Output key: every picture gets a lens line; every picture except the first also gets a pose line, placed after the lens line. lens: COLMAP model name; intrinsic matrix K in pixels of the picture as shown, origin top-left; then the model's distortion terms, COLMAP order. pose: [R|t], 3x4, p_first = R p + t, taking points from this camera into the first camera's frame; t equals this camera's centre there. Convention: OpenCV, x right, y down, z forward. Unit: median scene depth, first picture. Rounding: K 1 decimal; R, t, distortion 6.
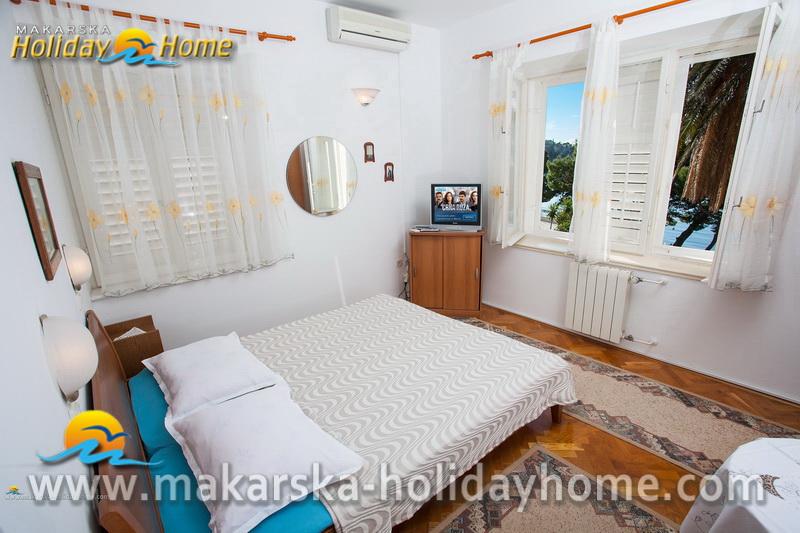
lens RADIAL K [[389.9, 0, 399.8], [0, 389.9, 267.4], [0, 0, 1]] dist [-0.068298, 0.027886]
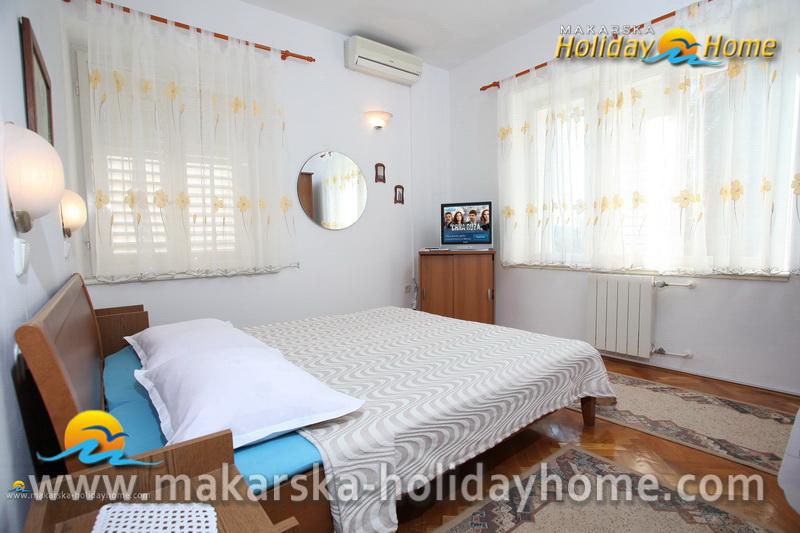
lens RADIAL K [[389.9, 0, 399.4], [0, 389.9, 265.5], [0, 0, 1]] dist [-0.068298, 0.027886]
pose [[0.999627, 0.018335, -0.020251, -0.003936], [-0.022039, 0.979291, -0.201253, 0.178845], [0.016142, 0.201624, 0.979330, 0.064546]]
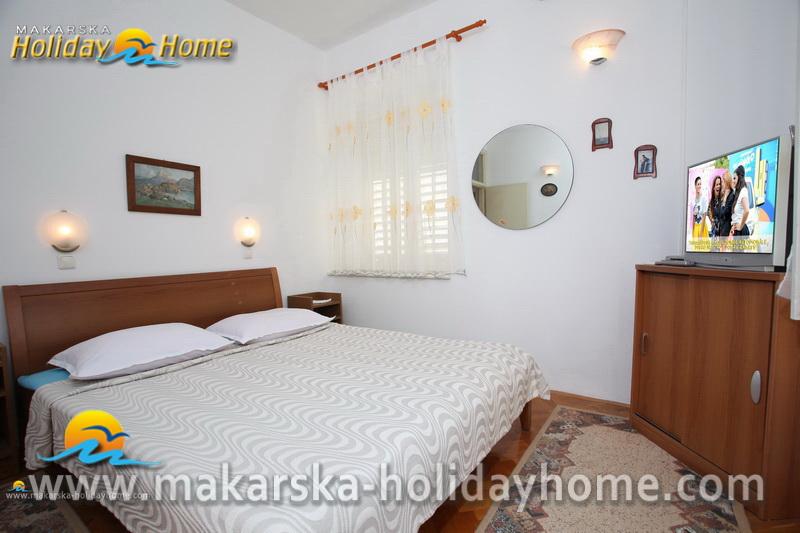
lens RADIAL K [[389.9, 0, 398.0], [0, 389.9, 271.2], [0, 0, 1]] dist [-0.068298, 0.027886]
pose [[0.244228, 0.096605, -0.964894, 0.568604], [-0.235439, 0.971160, 0.037639, -0.033050], [0.940702, 0.217982, 0.259929, 0.715608]]
